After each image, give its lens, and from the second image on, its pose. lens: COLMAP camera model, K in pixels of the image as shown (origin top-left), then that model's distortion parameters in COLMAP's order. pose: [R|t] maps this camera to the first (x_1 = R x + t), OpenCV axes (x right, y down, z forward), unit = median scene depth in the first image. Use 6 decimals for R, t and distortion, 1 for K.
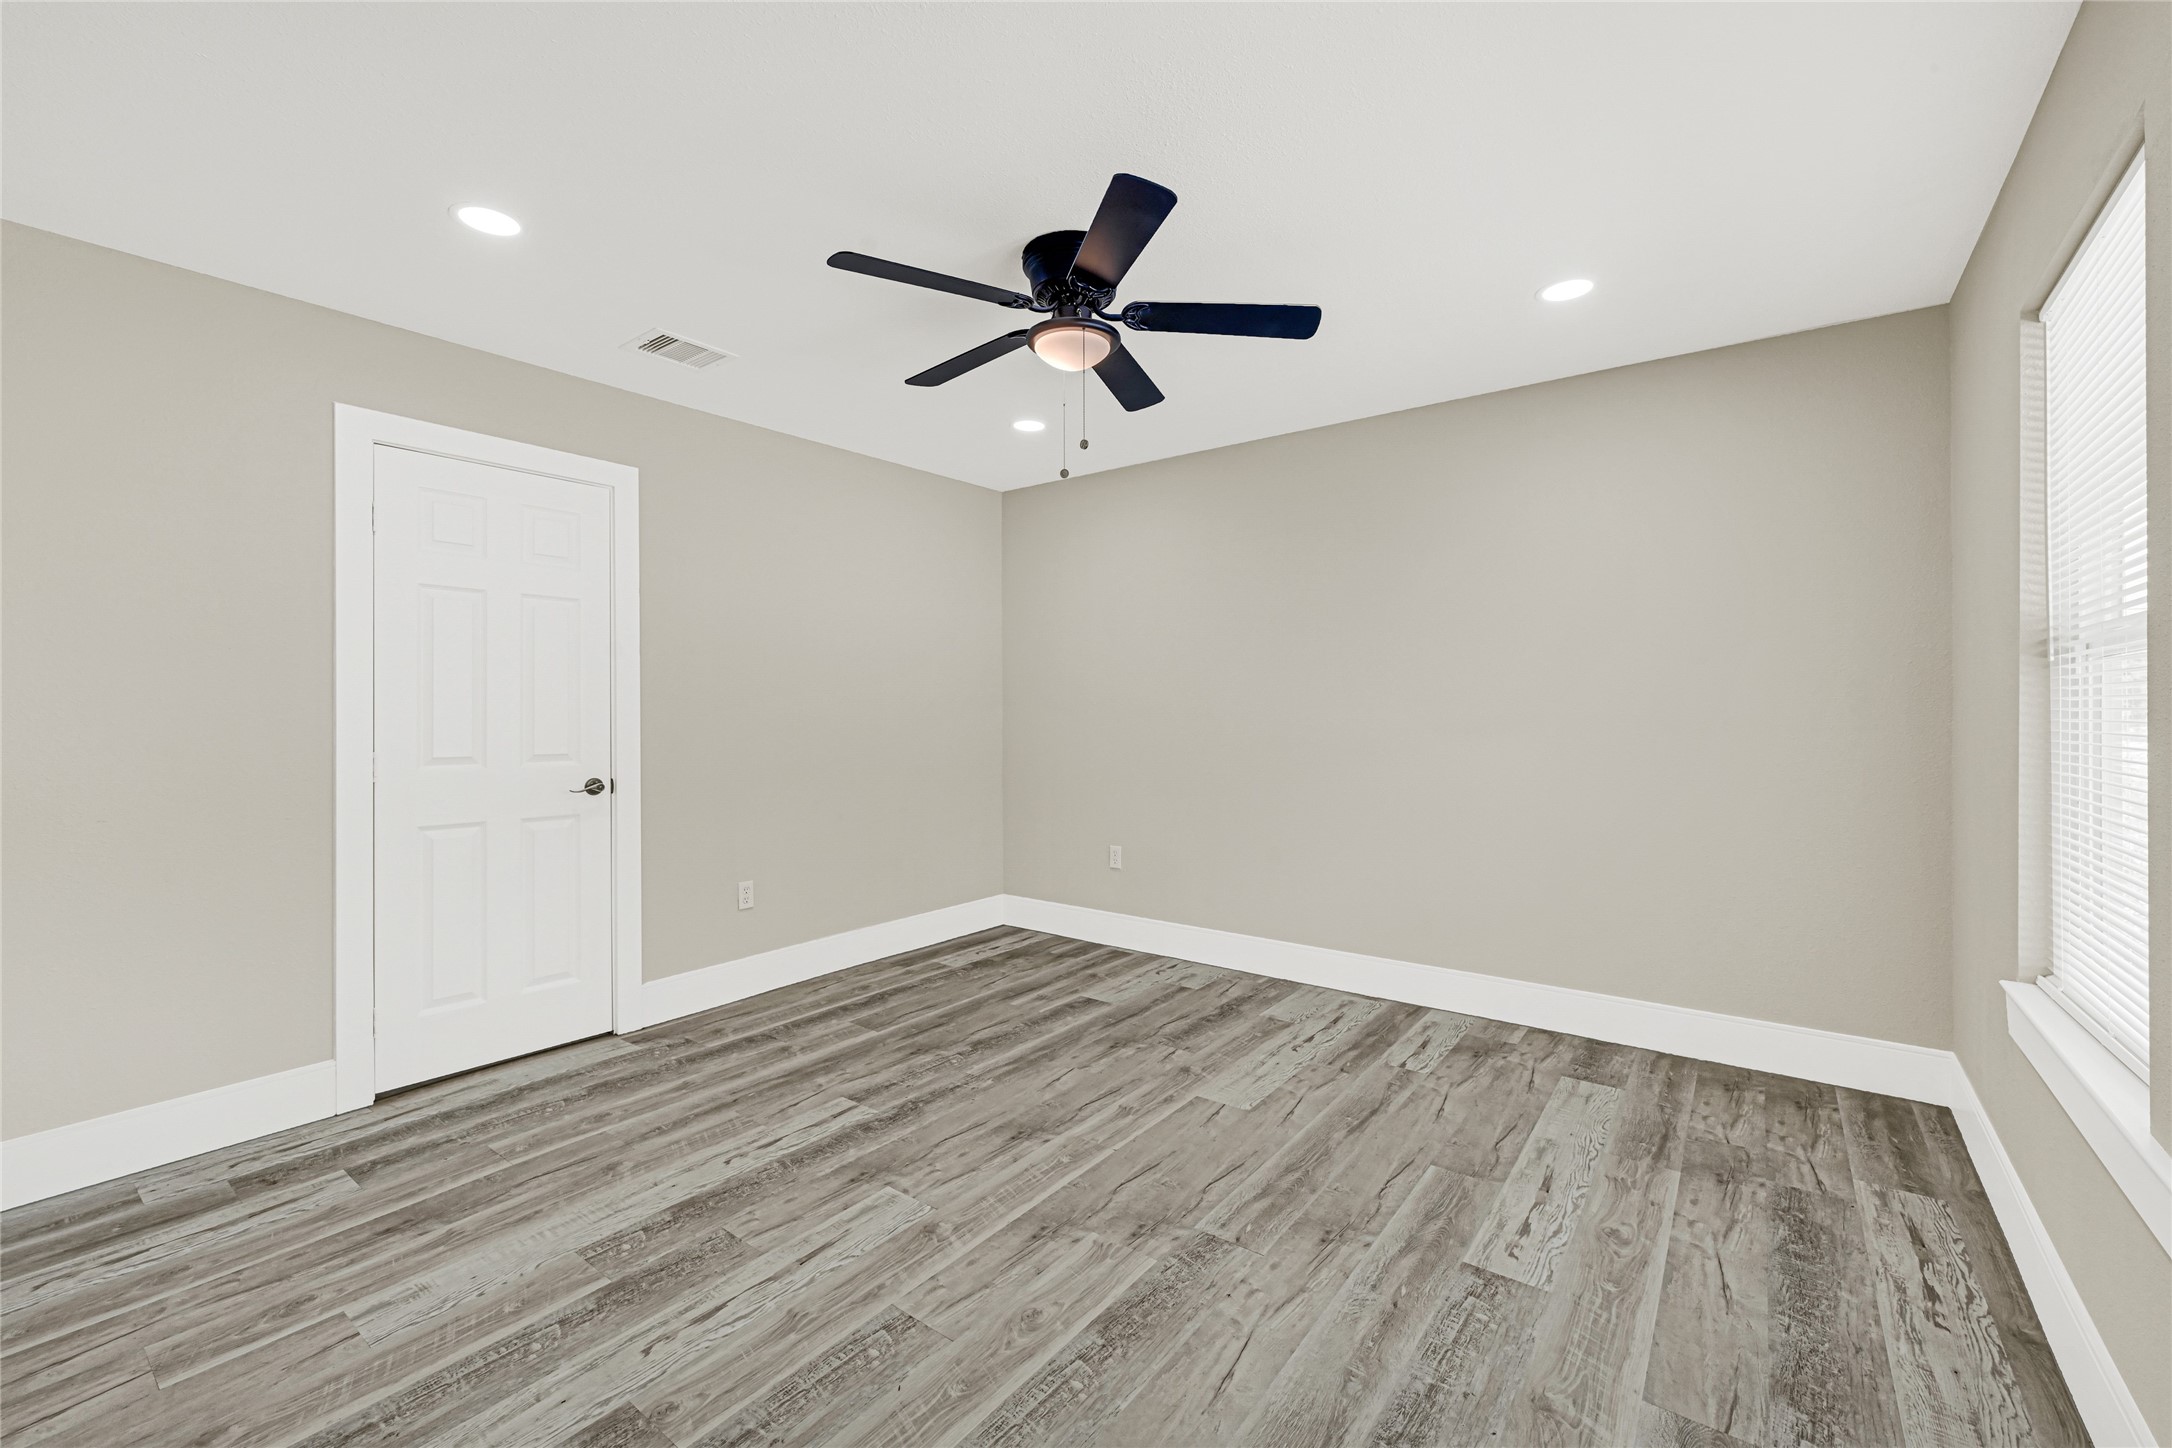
lens RADIAL K [[890.8, 0, 1086.0], [0, 890.8, 724.0], [0, 0, 1]] dist [0.001152, 0.000061]
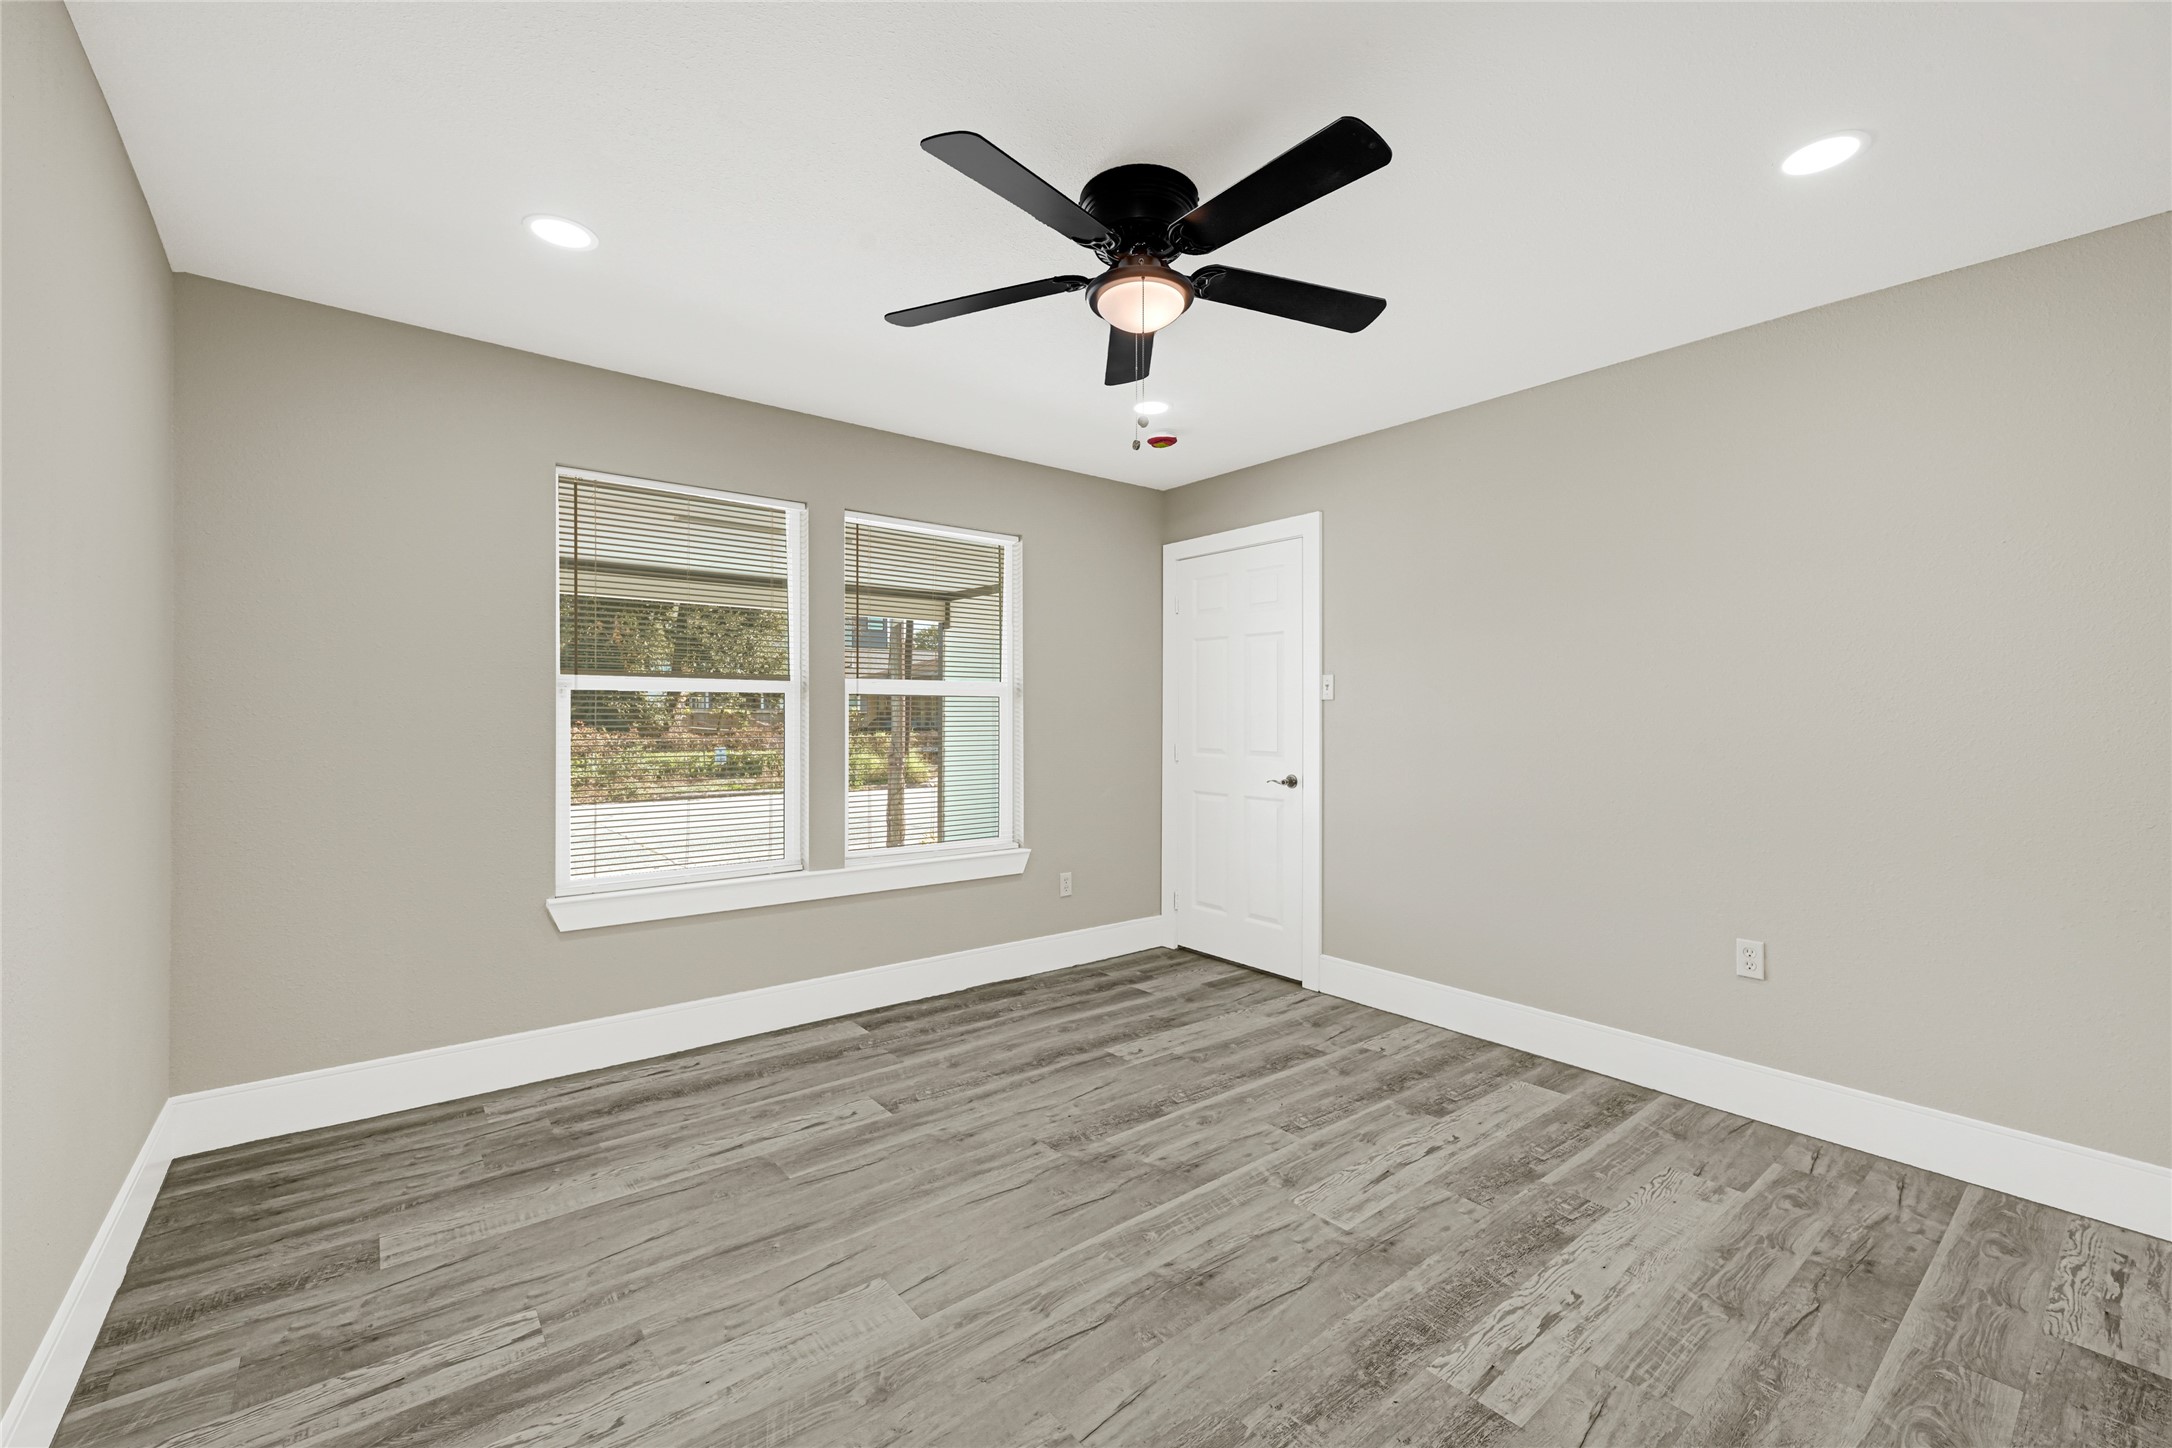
lens RADIAL K [[890.8, 0, 1086.0], [0, 890.8, 724.0], [0, 0, 1]] dist [0.001152, 0.000061]
pose [[-0.970769, -0.001364, 0.240012, -0.187511], [0.003120, 0.999828, 0.018300, -0.032342], [-0.239995, 0.018514, -0.970598, 2.052255]]
